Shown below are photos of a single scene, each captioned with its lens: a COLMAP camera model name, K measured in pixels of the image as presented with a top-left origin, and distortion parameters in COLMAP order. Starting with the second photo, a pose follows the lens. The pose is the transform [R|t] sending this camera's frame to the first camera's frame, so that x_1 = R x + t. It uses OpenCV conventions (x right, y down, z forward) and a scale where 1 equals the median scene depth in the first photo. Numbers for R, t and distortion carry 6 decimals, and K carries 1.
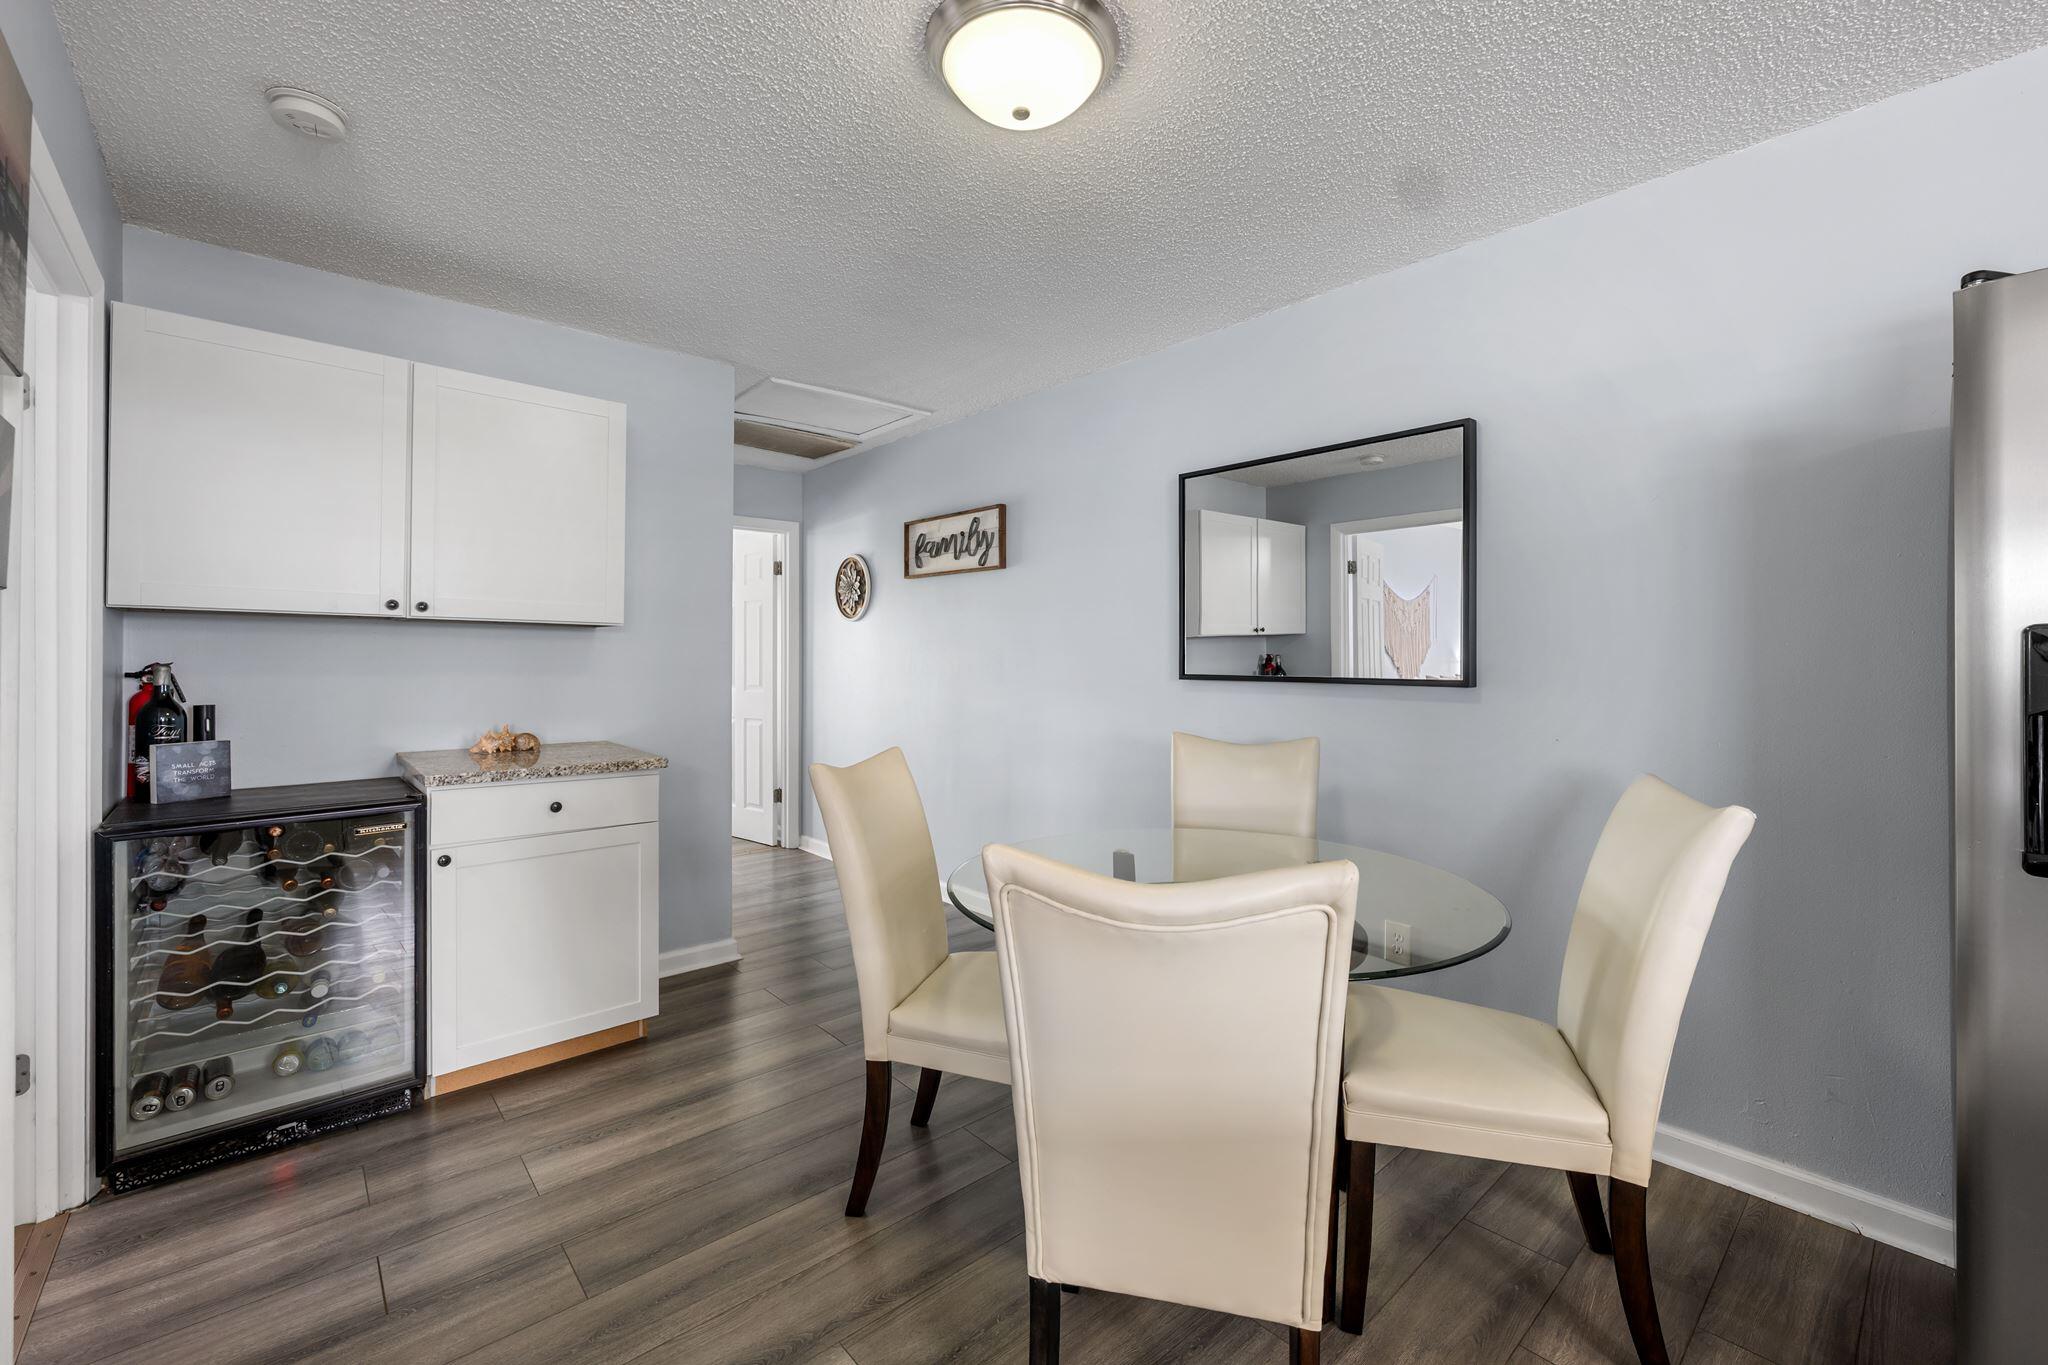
lens RADIAL K [[836.8, 0, 1028.4], [0, 836.8, 661.3], [0, 0, 1]] dist [-0.000226, -0.001149]
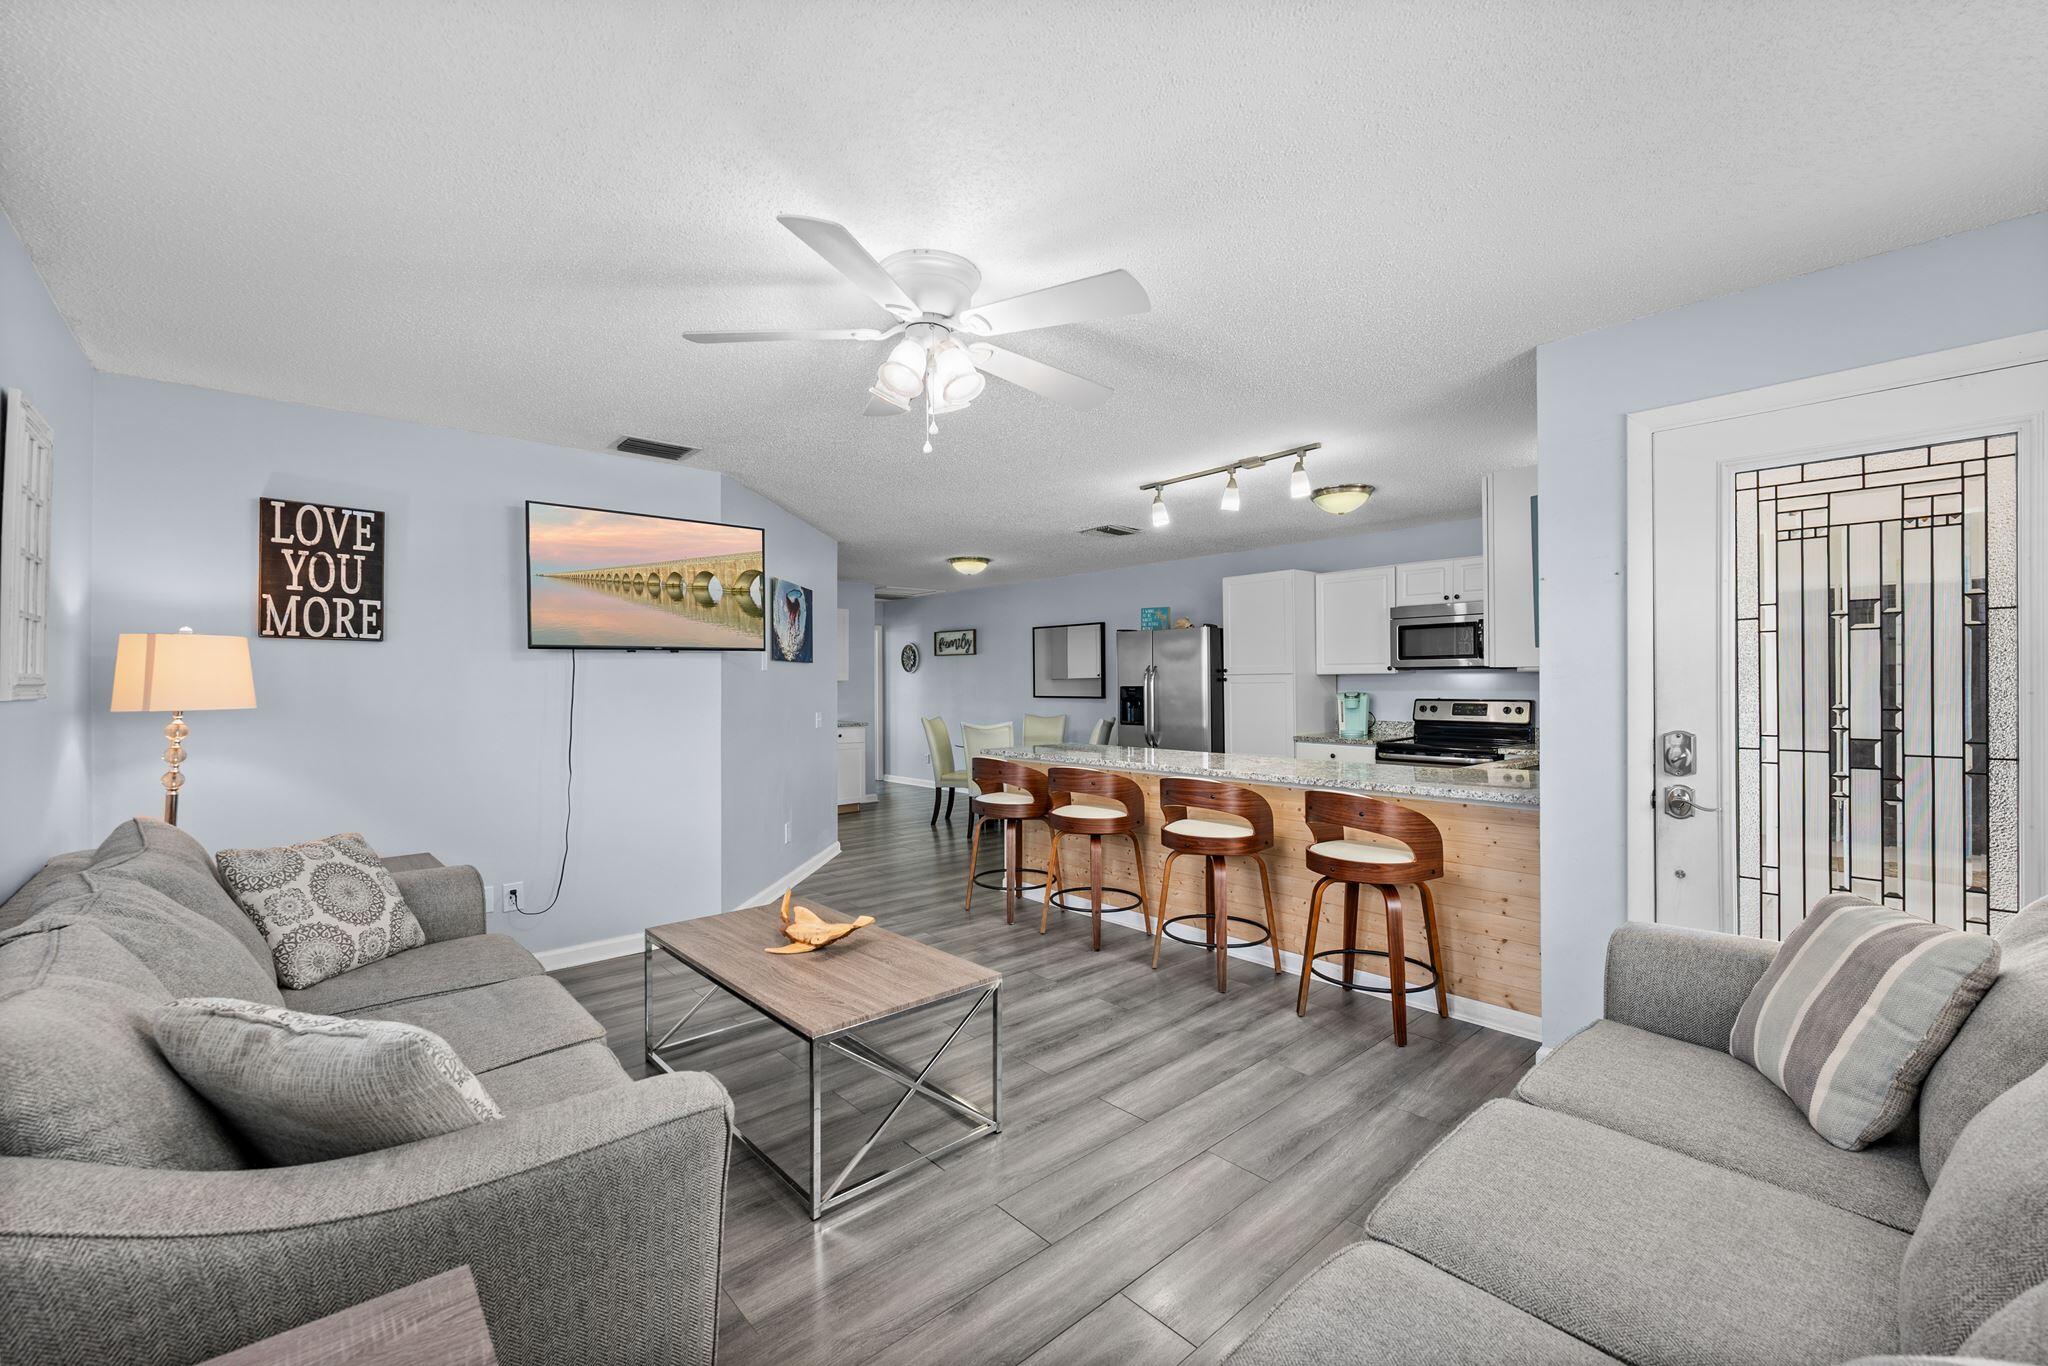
lens RADIAL K [[836.8, 0, 1025.5], [0, 836.8, 687.2], [0, 0, 1]] dist [-0.000226, -0.001149]
pose [[0.999955, -0.007508, -0.005871, 0.126658], [0.007504, 0.999972, -0.000828, -0.009043], [0.005878, 0.000784, 0.999982, -1.421036]]
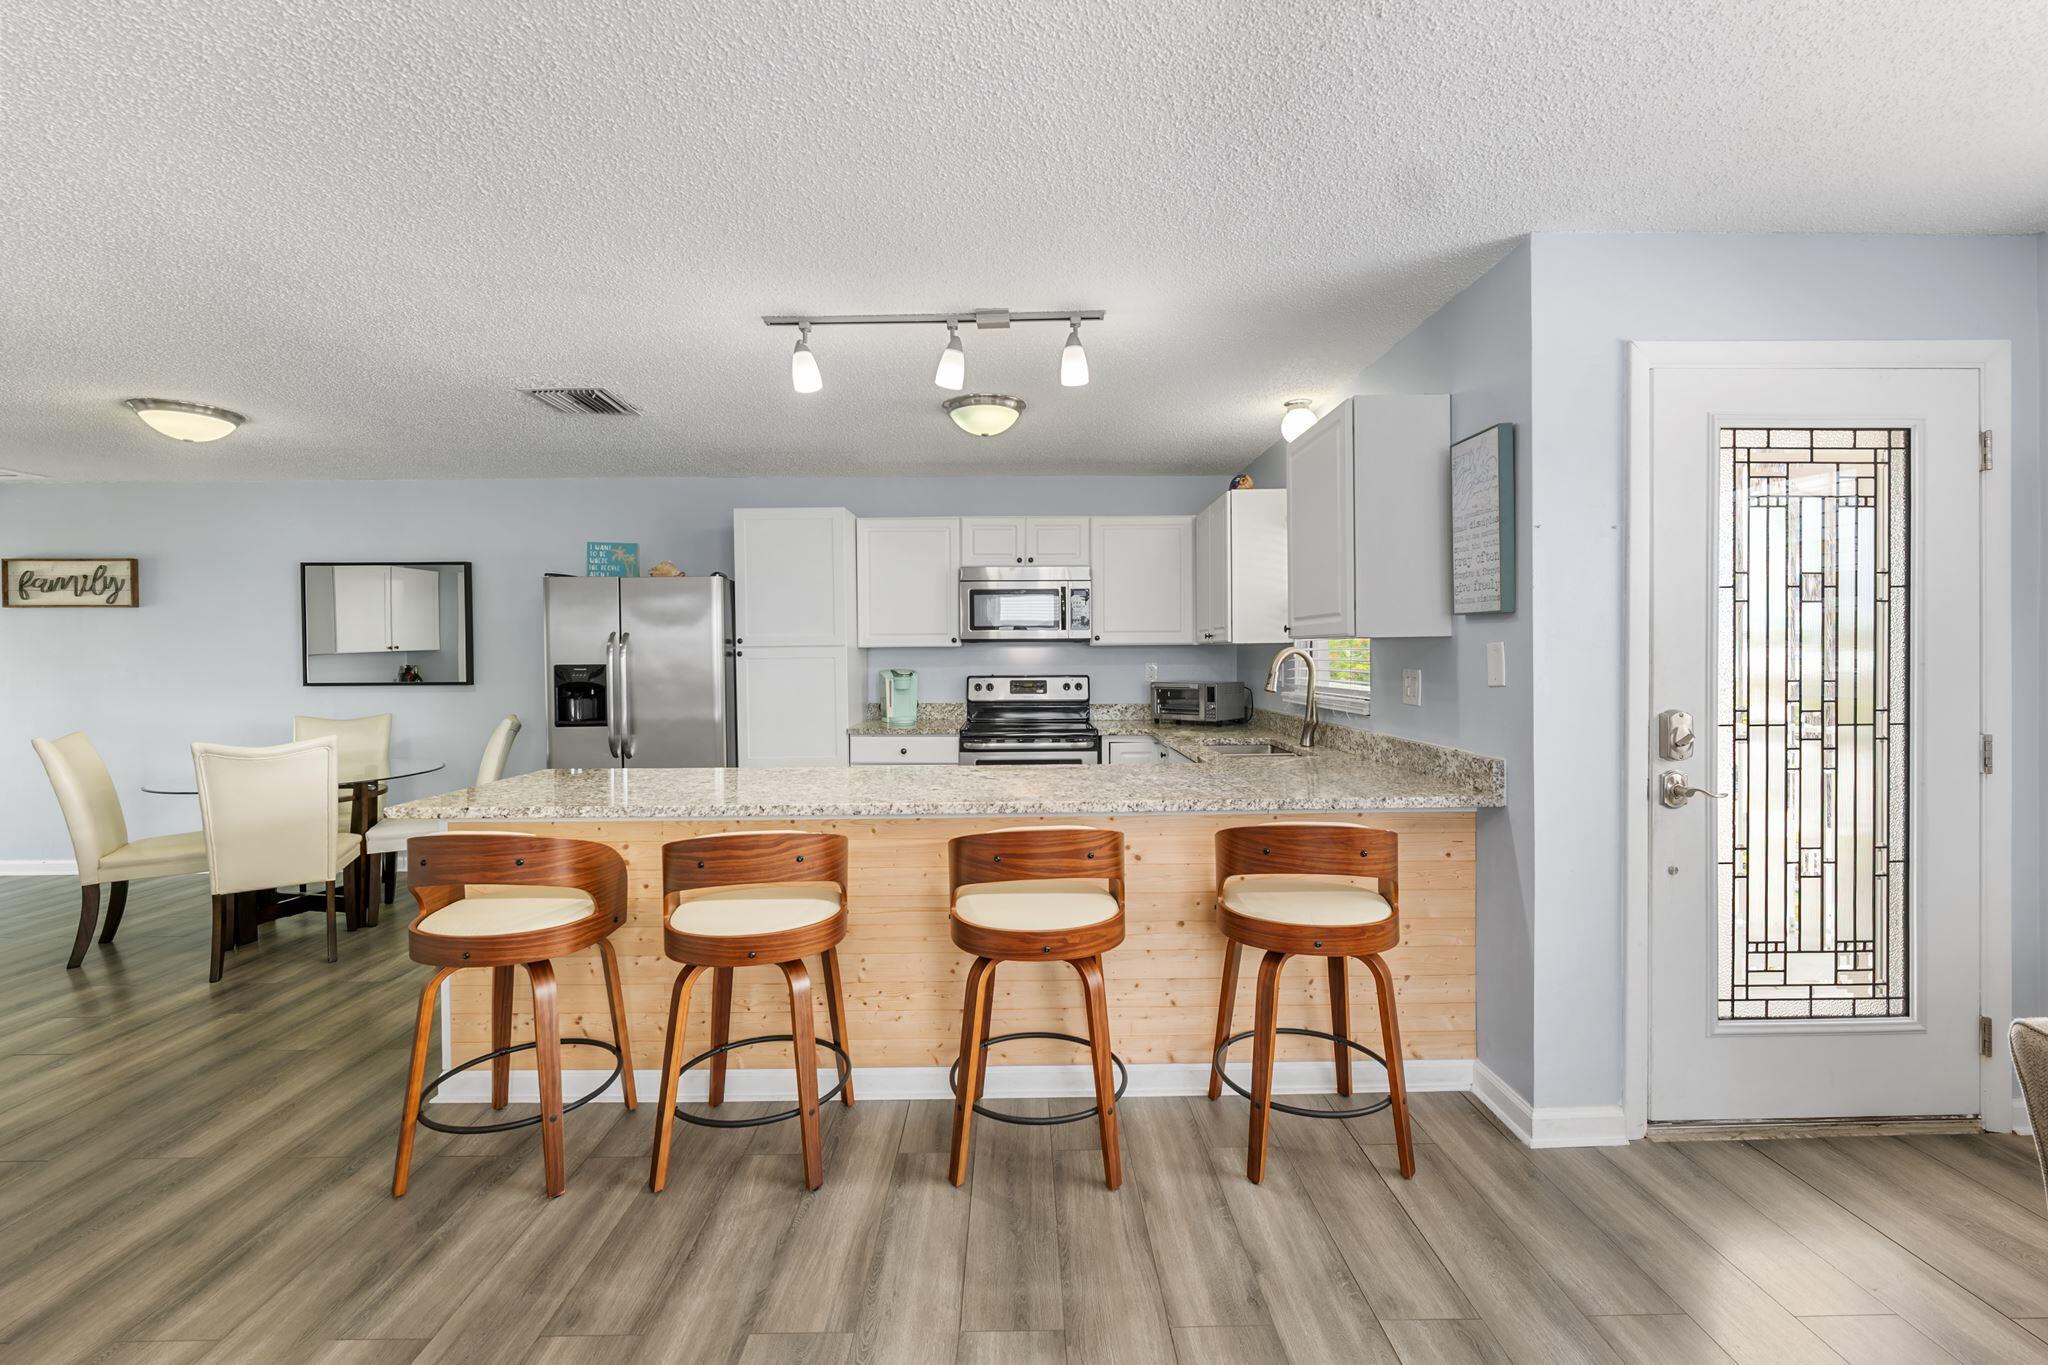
lens RADIAL K [[836.8, 0, 1024.6], [0, 836.8, 663.5], [0, 0, 1]] dist [-0.000226, -0.001149]
pose [[0.663583, -0.017116, 0.747907, -0.081124], [0.014000, 0.999847, 0.010460, -0.015436], [-0.747972, 0.003529, 0.663721, -0.863573]]
